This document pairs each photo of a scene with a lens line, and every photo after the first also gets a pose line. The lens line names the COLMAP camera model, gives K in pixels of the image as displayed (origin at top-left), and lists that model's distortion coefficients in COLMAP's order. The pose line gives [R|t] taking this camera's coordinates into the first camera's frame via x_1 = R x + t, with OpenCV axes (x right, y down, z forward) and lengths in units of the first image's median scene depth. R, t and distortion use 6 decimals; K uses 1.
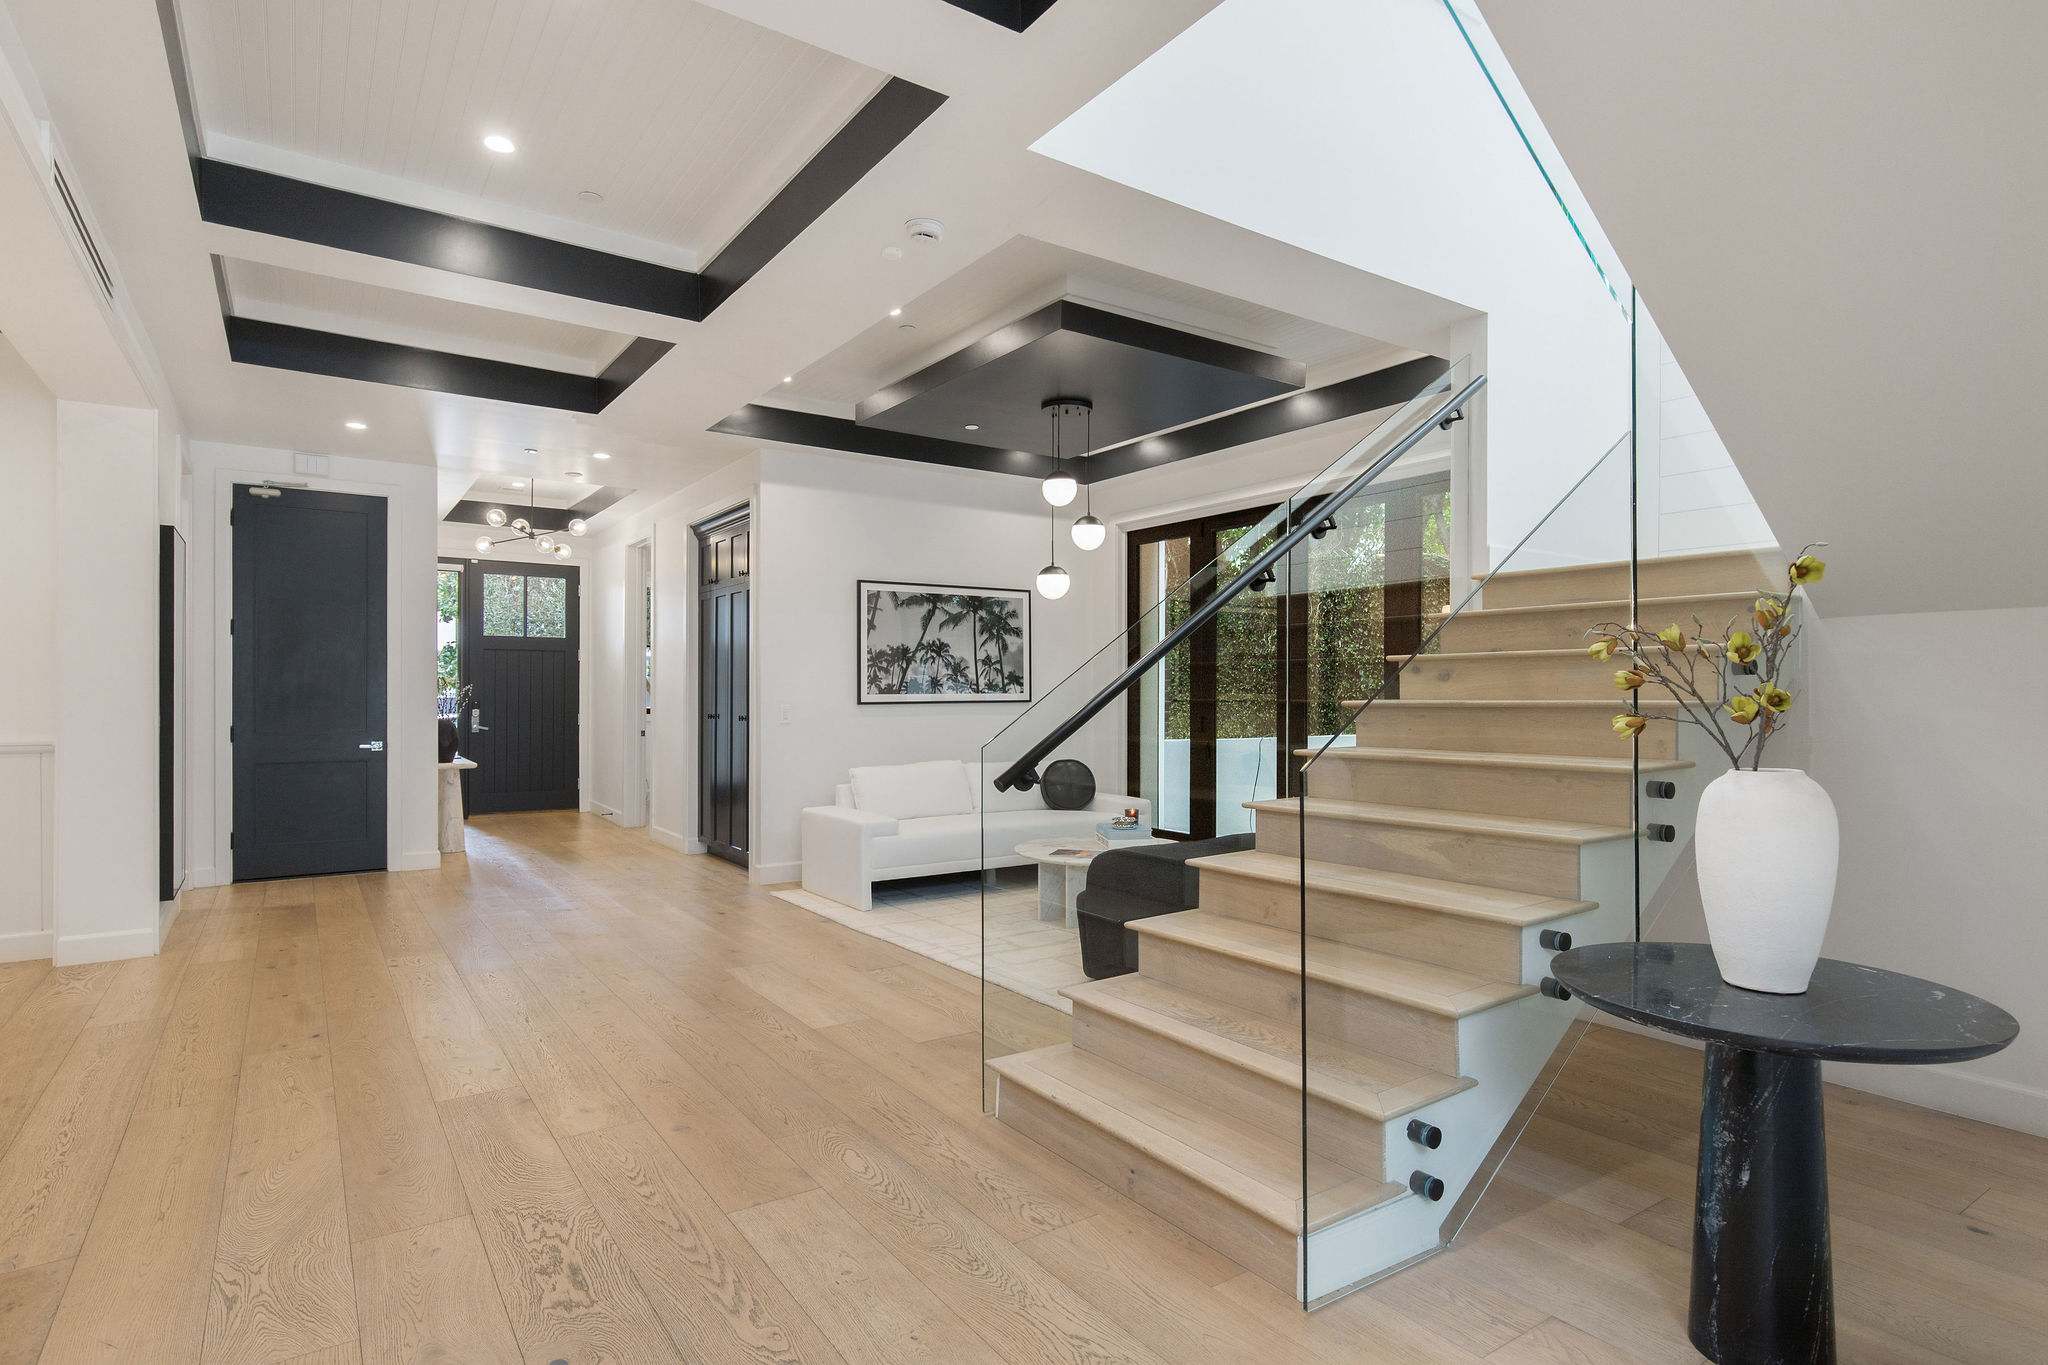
lens RADIAL K [[1041.6, 0, 1031.6], [0, 1041.6, 700.6], [0, 0, 1]] dist [-0.002706, 0.001630]
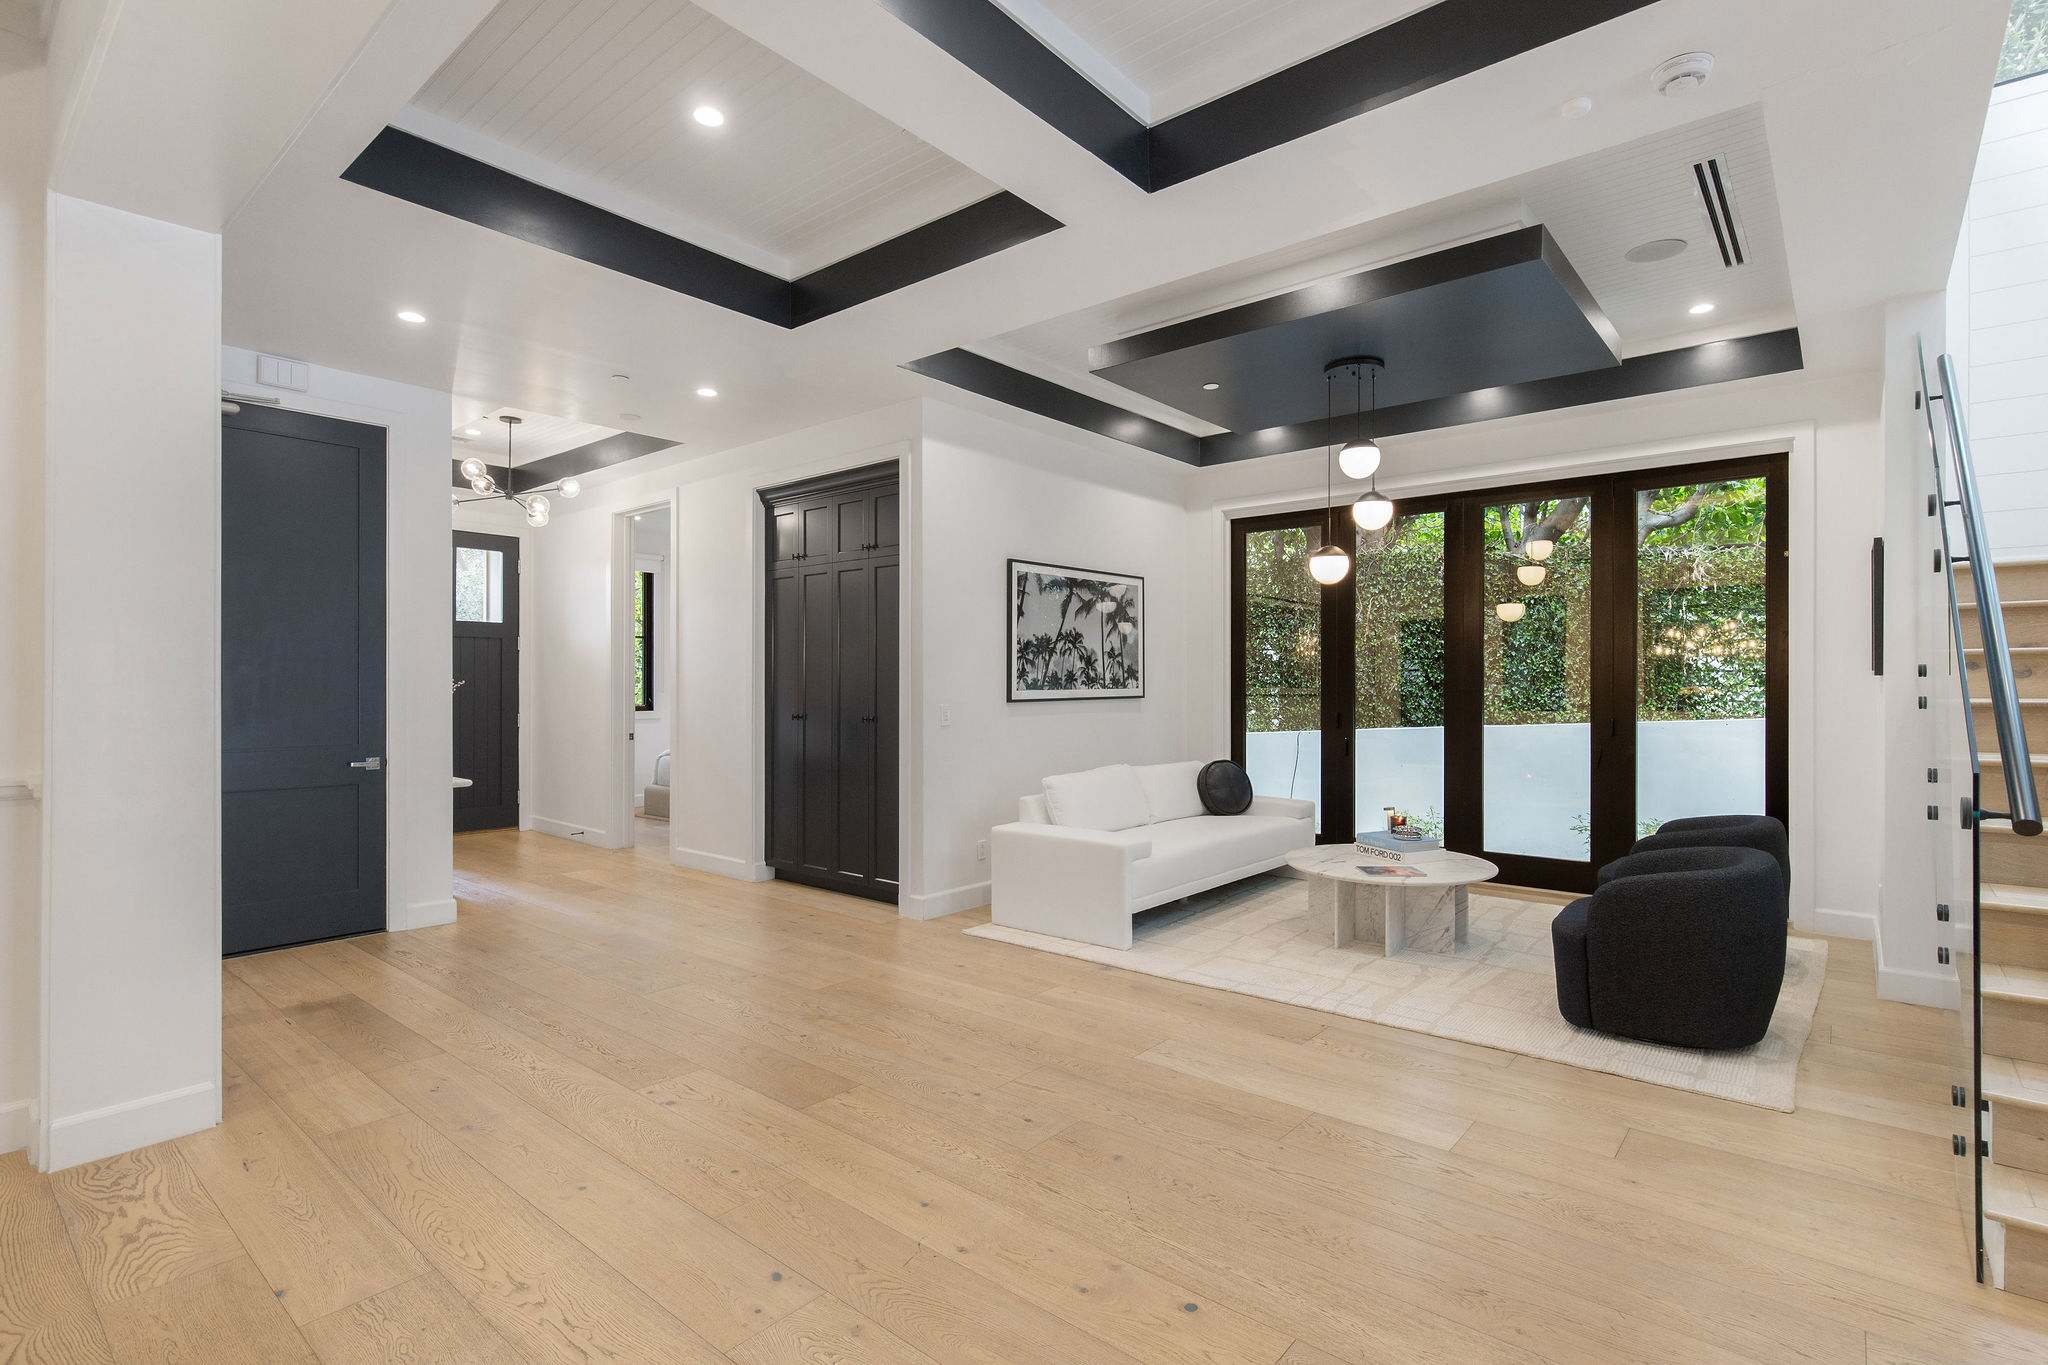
lens RADIAL K [[955.5, 0, 1025.5], [0, 955.5, 684.4], [0, 0, 1]] dist [0.003250, -0.001752]
pose [[0.966002, -0.002182, 0.258525, -0.350687], [0.004152, 0.999966, -0.007074, -0.005299], [-0.258501, 0.007907, 0.965979, 0.220389]]
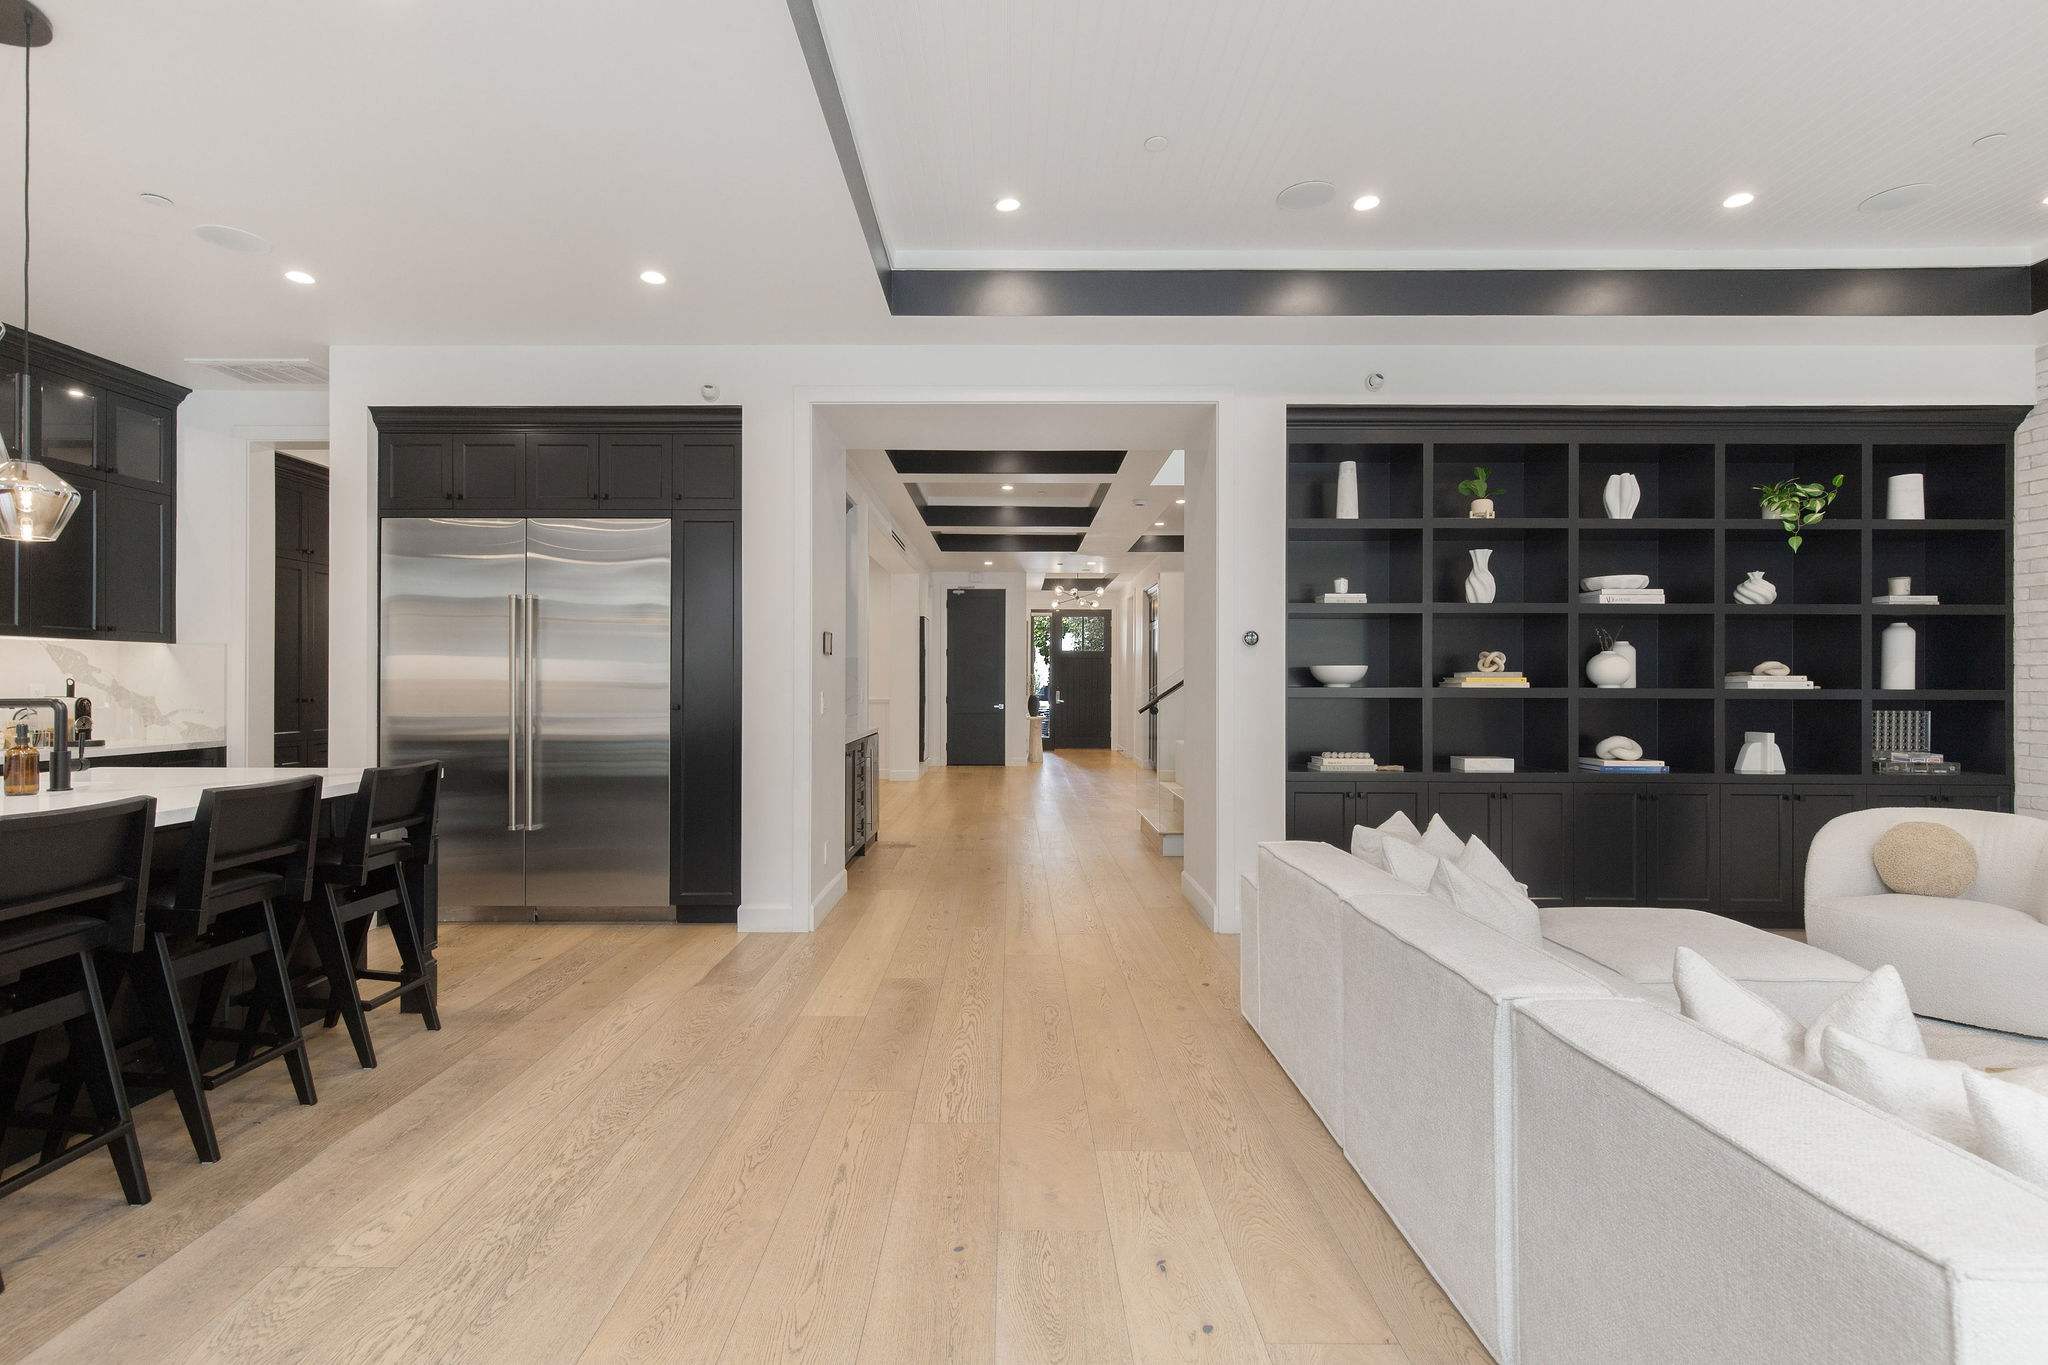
lens RADIAL K [[933.3, 0, 1021.7], [0, 933.3, 681.6], [0, 0, 1]] dist [0.008784, -0.002620]
pose [[0.820136, -0.005572, -0.572142, 0.488786], [-0.000191, 0.999950, -0.010012, 0.011726], [0.572169, 0.008320, 0.820093, -0.530931]]
